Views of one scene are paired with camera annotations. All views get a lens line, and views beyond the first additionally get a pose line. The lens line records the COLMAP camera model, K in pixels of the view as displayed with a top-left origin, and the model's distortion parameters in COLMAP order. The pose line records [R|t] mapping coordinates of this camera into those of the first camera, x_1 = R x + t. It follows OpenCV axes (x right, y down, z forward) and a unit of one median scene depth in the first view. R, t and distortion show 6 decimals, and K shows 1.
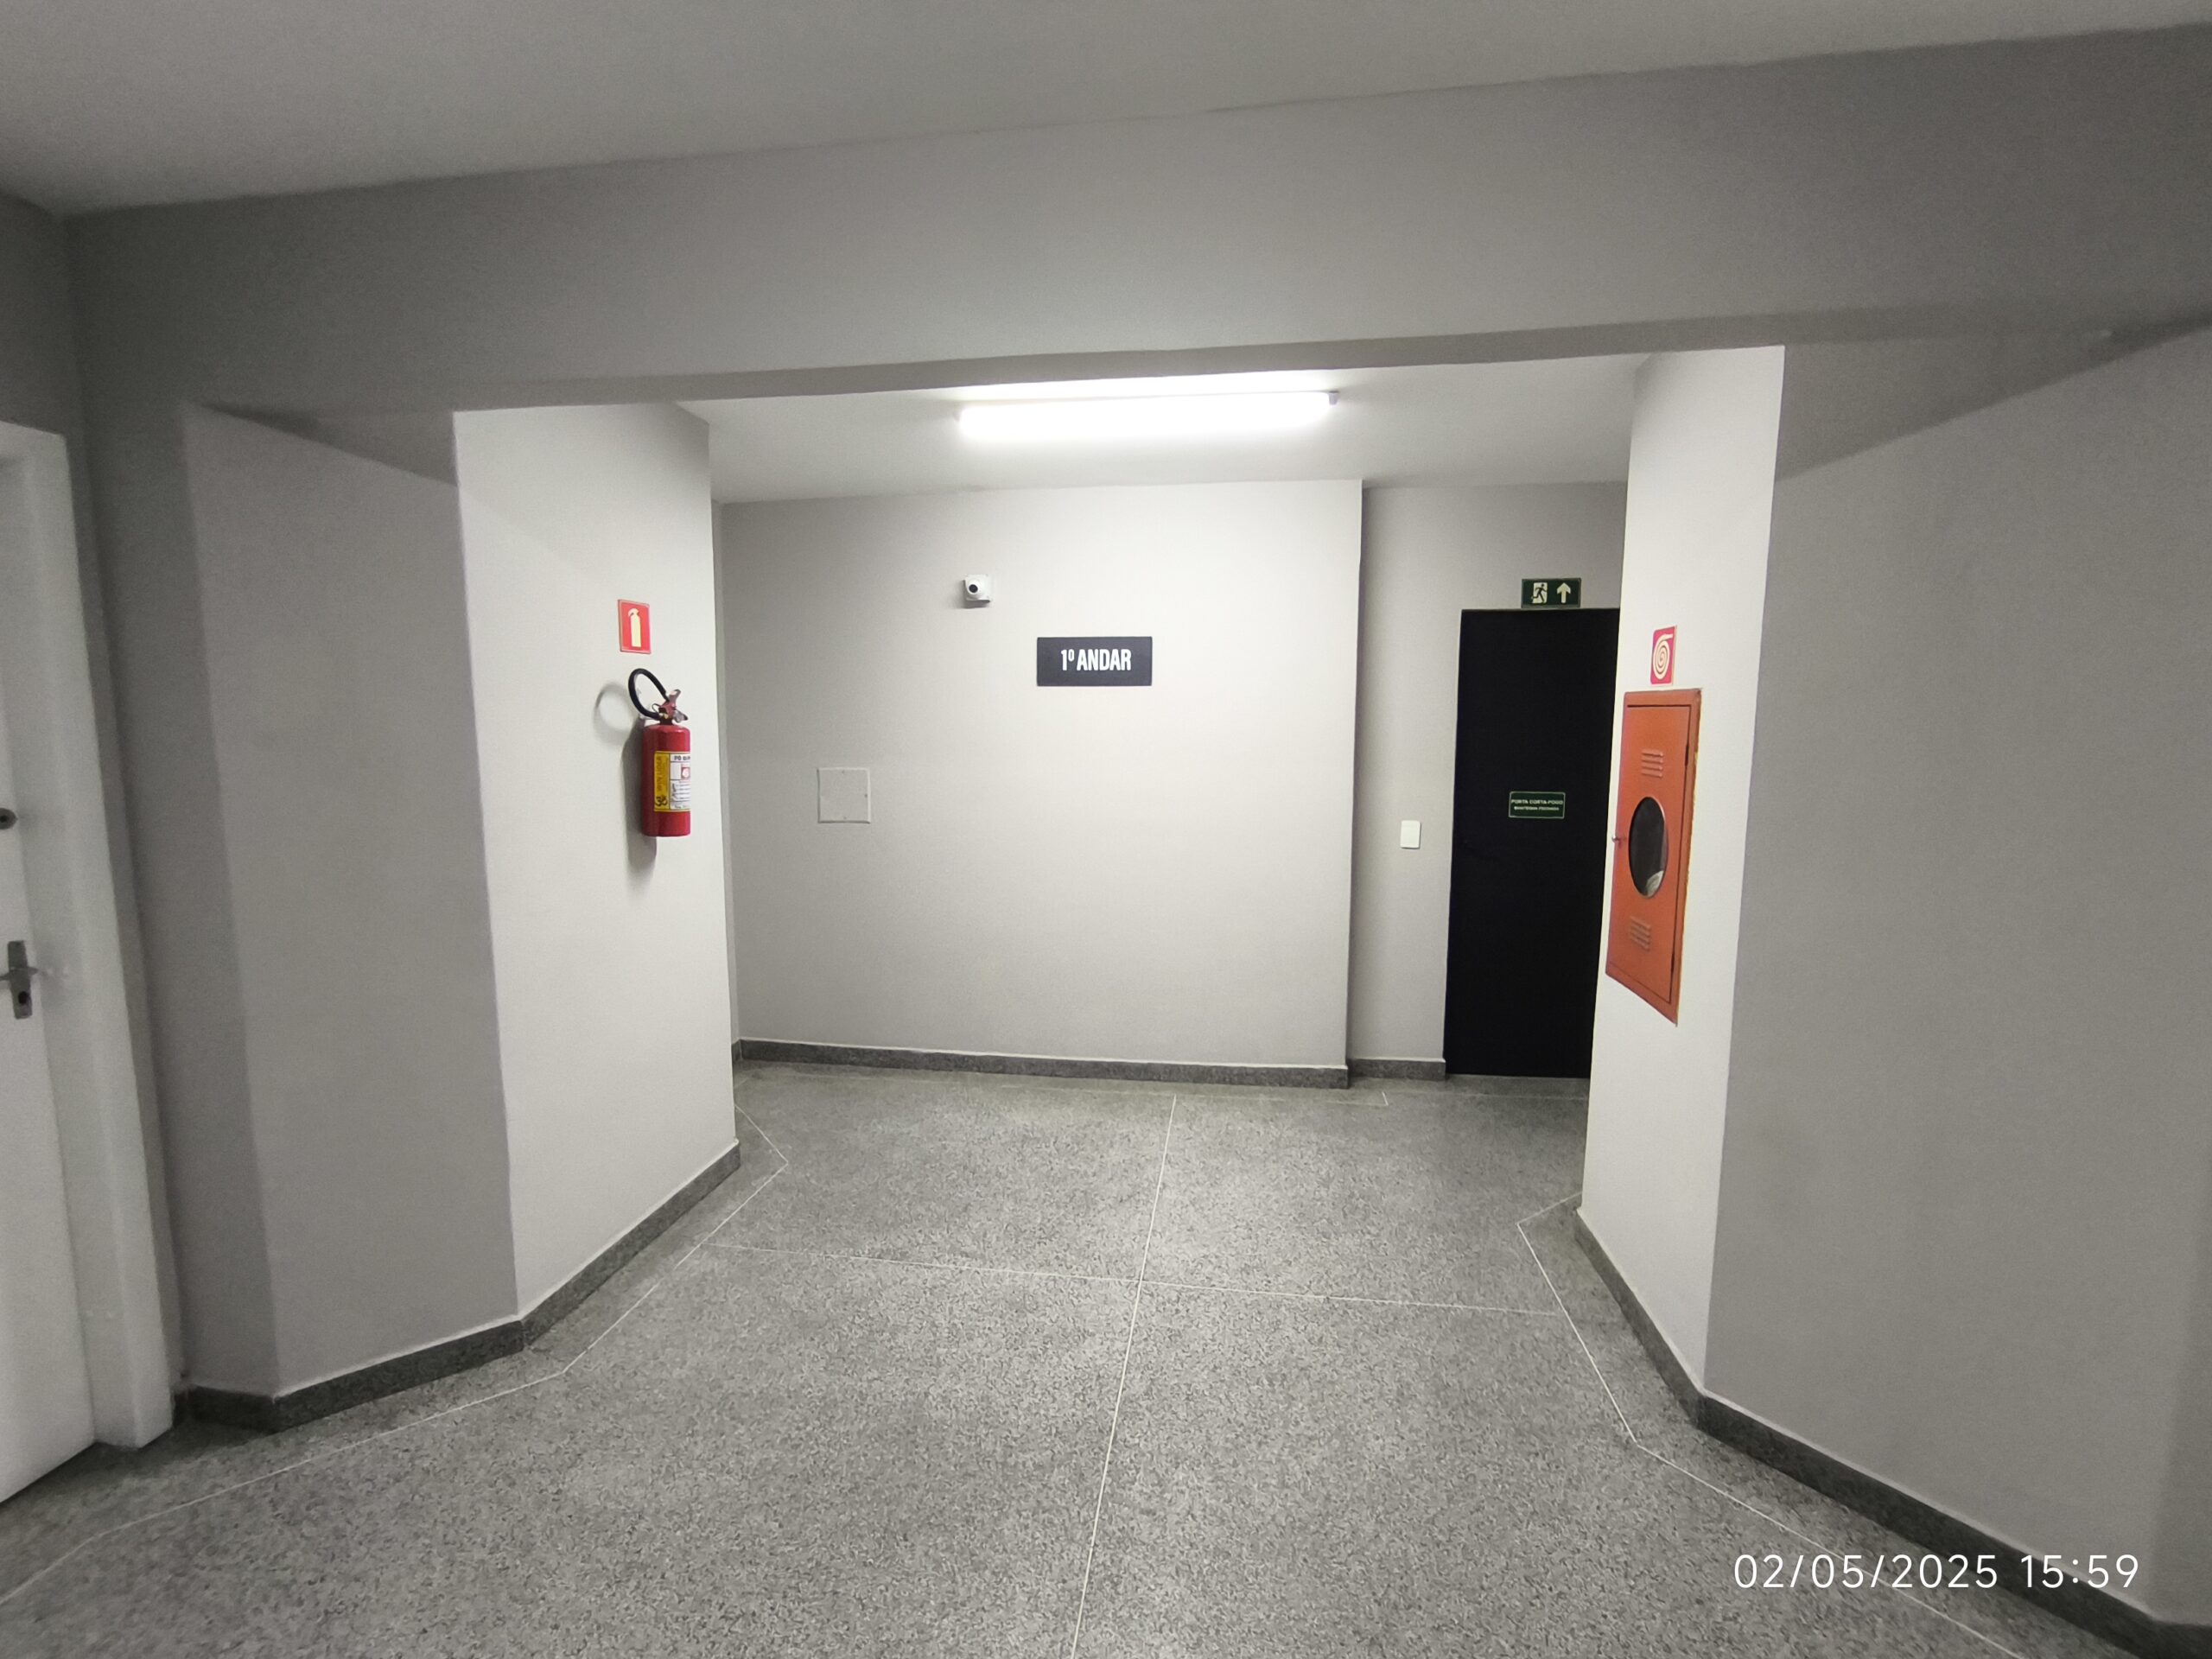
lens RADIAL K [[1008.1, 0, 1093.7], [0, 1008.1, 828.4], [0, 0, 1]] dist [-0.013513, 0.014219]
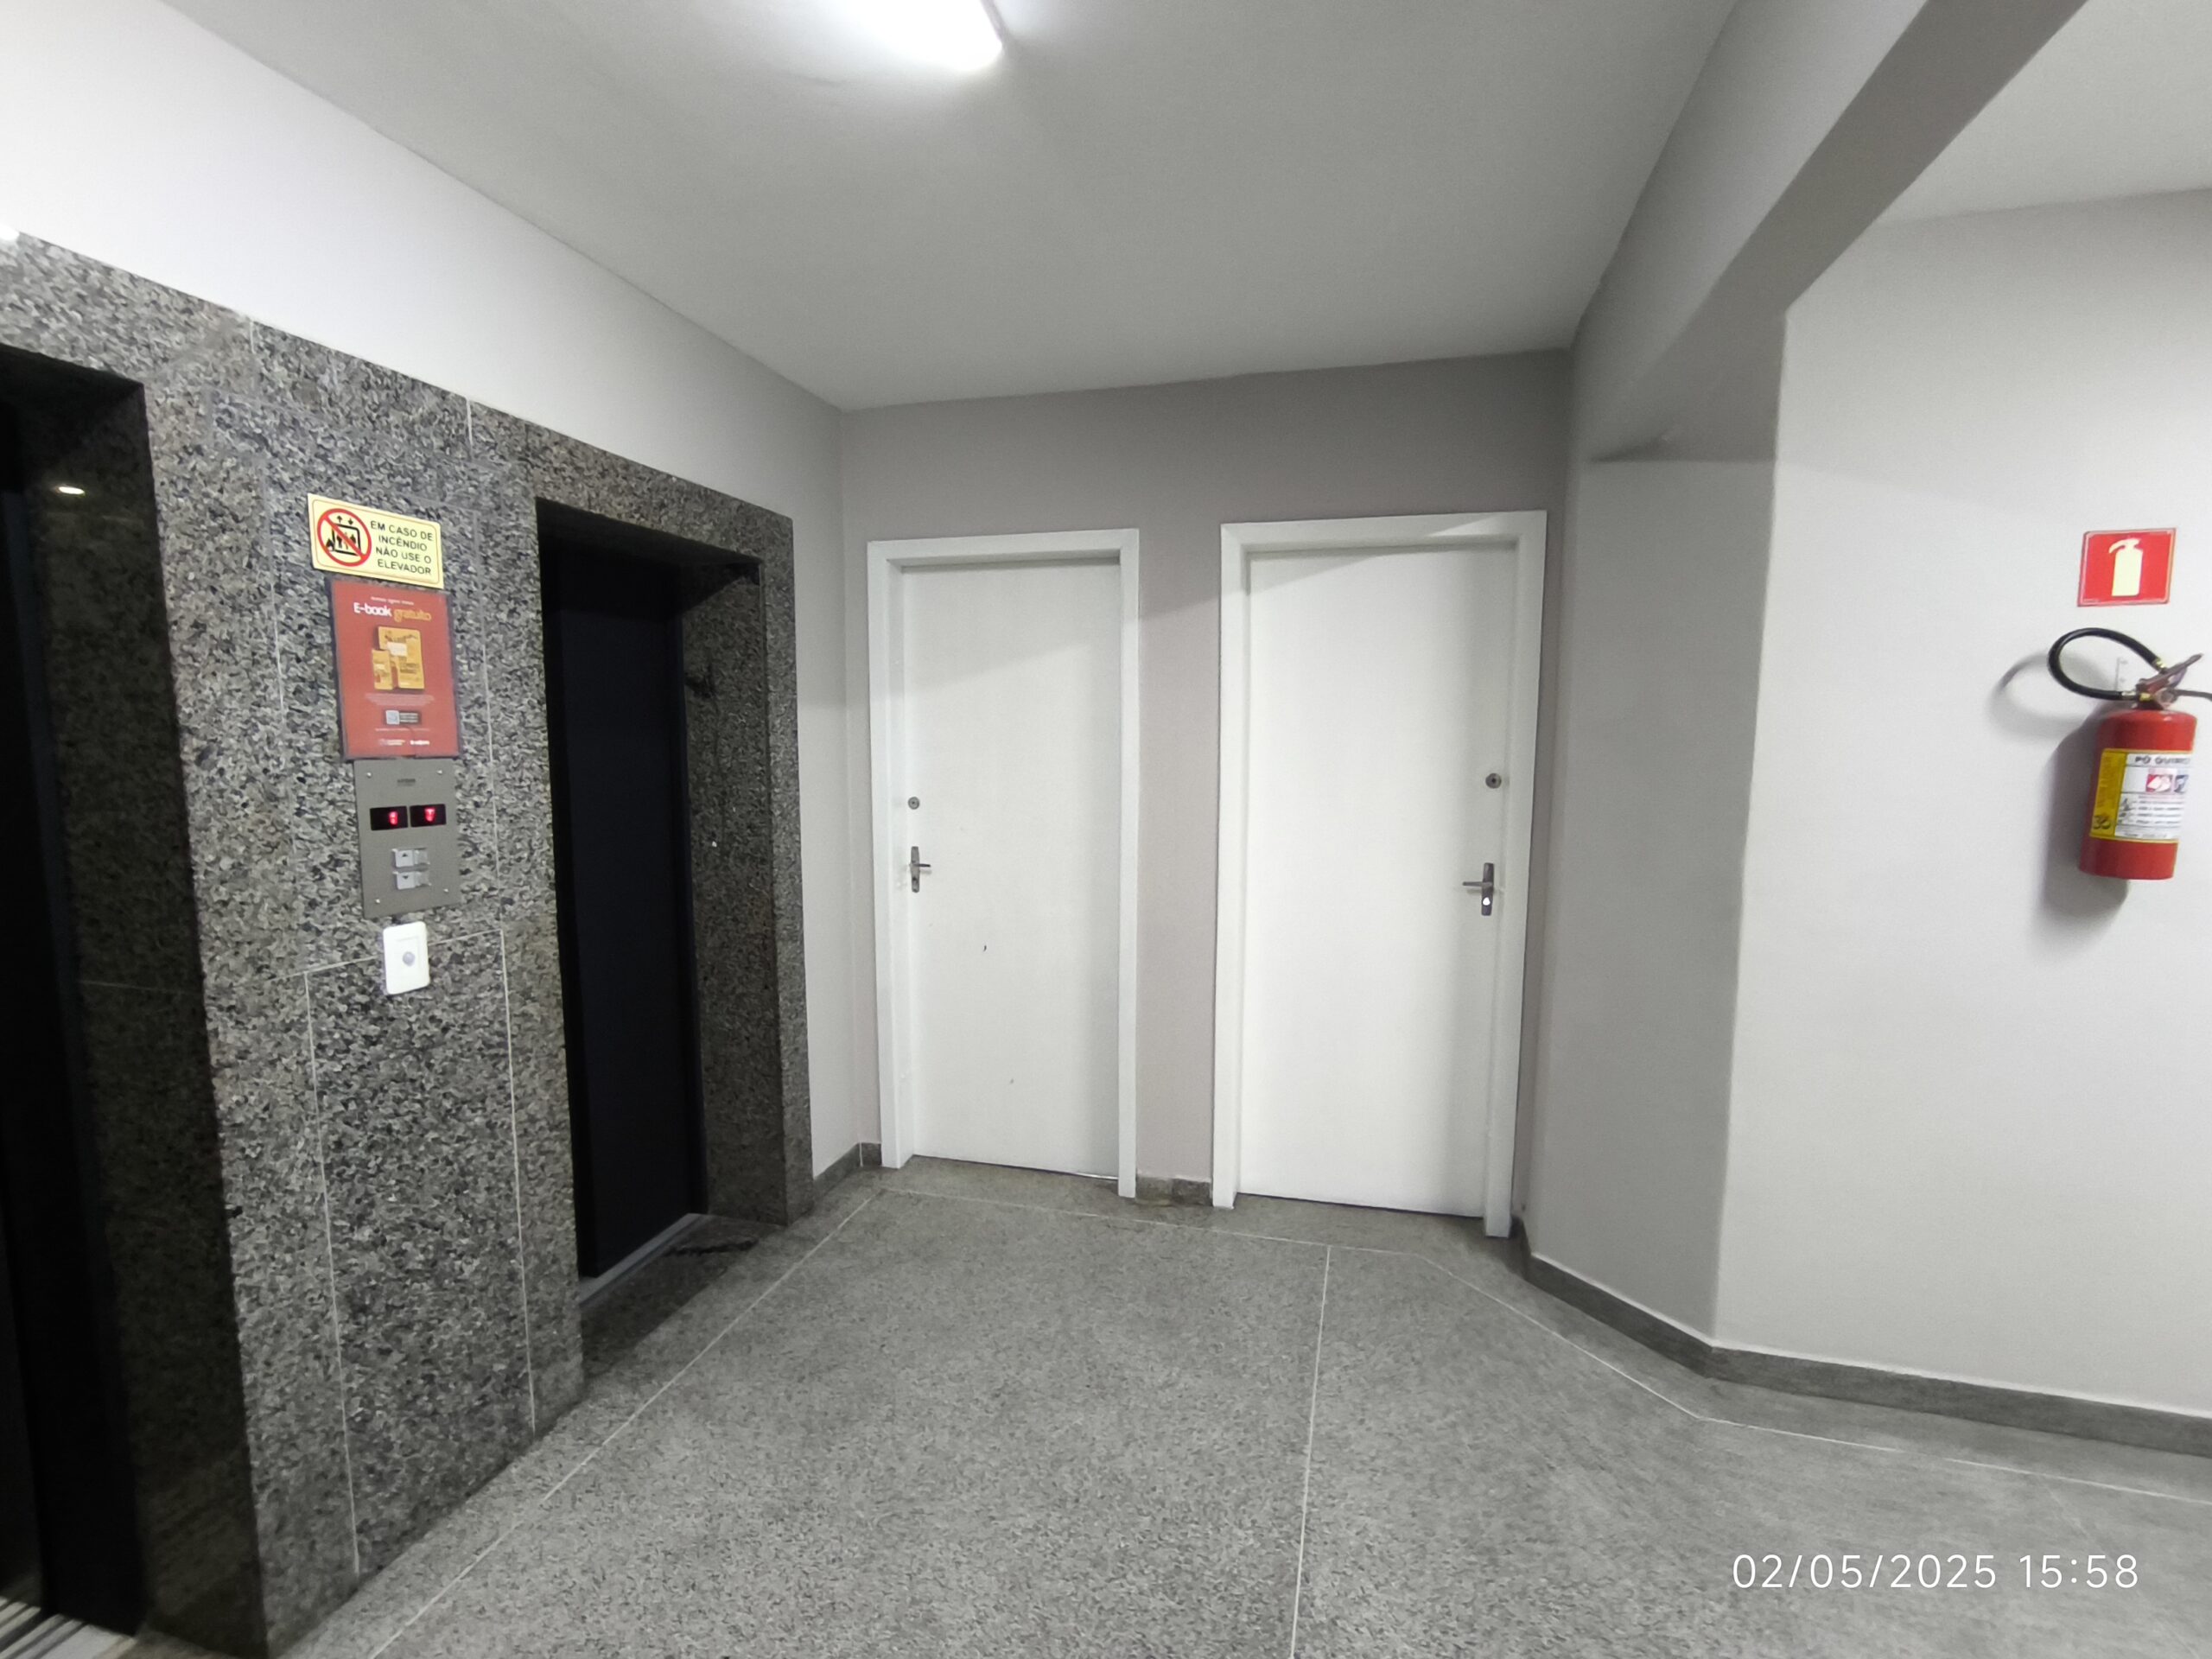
lens RADIAL K [[1008.1, 0, 1118.9], [0, 1008.1, 836.2], [0, 0, 1]] dist [-0.013513, 0.014219]
pose [[-0.104054, 0.096652, -0.989864, 0.321445], [-0.107011, 0.988401, 0.107758, -0.021032], [0.988798, 0.117139, -0.092504, 0.420508]]
